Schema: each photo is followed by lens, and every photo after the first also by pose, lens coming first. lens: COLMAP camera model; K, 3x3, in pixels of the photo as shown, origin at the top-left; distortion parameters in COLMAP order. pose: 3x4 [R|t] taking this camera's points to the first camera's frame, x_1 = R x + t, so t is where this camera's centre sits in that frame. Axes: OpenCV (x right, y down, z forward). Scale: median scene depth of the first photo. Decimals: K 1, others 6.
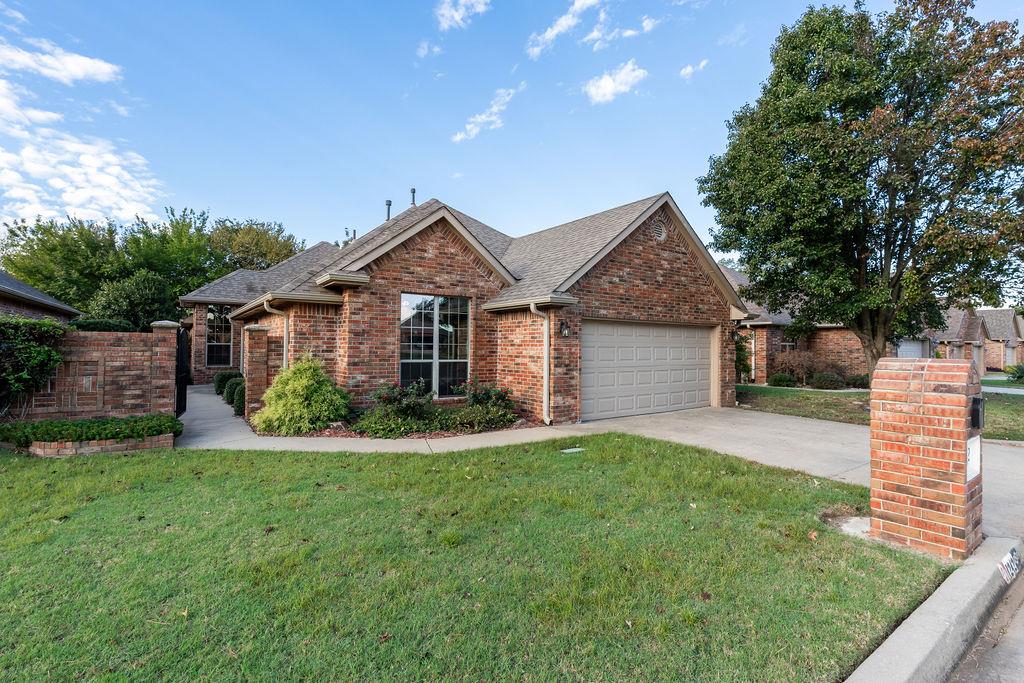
lens RADIAL K [[475.1, 0, 508.3], [0, 475.1, 340.6], [0, 0, 1]] dist [-0.003161, -0.000334]
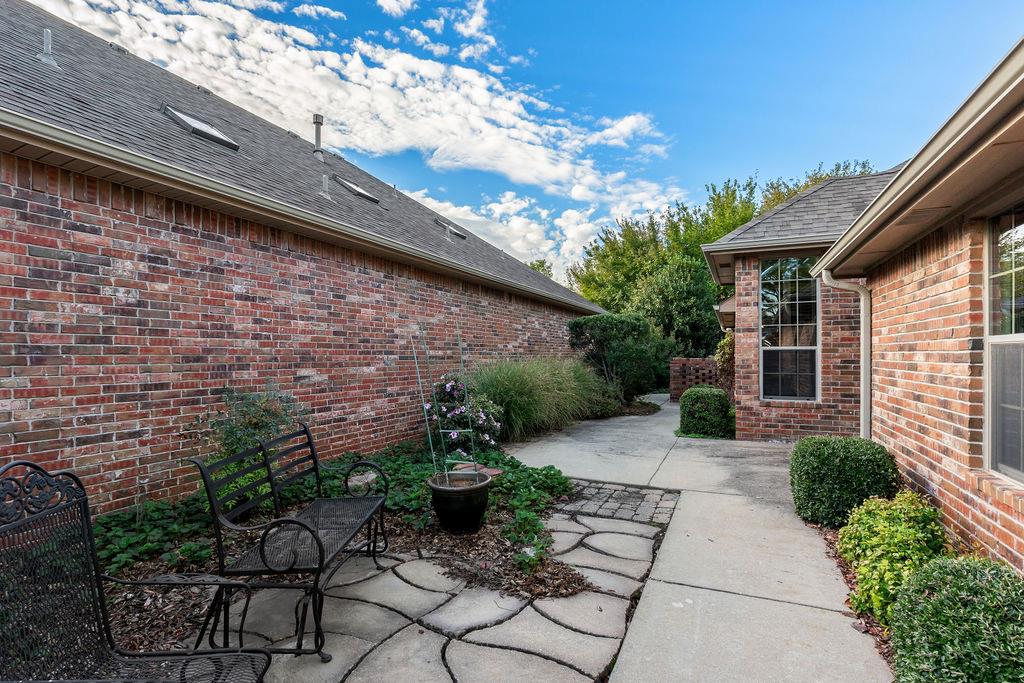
lens RADIAL K [[475.1, 0, 509.1], [0, 475.1, 345.2], [0, 0, 1]] dist [-0.003161, -0.000334]
pose [[0.498144, -0.024427, -0.866750, -0.228000], [0.016930, 0.999687, -0.018444, 0.004573], [0.866929, -0.005486, 0.498401, 0.354862]]
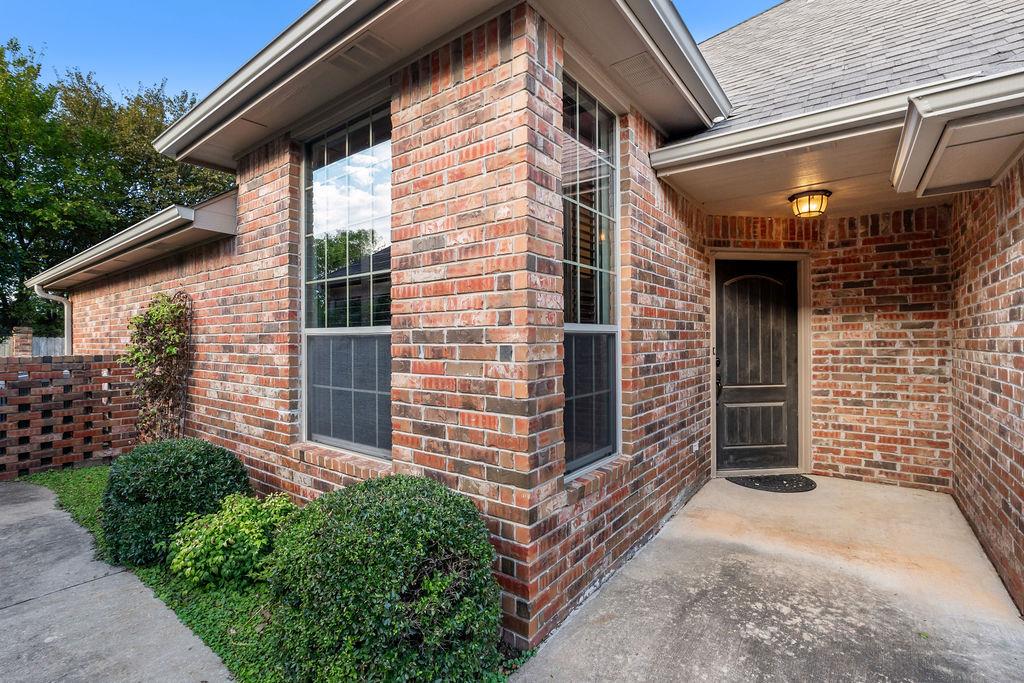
lens RADIAL K [[438.7, 0, 511.9], [0, 438.7, 339.8], [0, 0, 1]] dist [-0.001115, -0.000018]
pose [[0.959982, -0.013790, 0.279720, -0.420832], [0.011623, 0.999888, 0.009405, 0.005189], [-0.279819, -0.005777, 0.960035, 0.535278]]
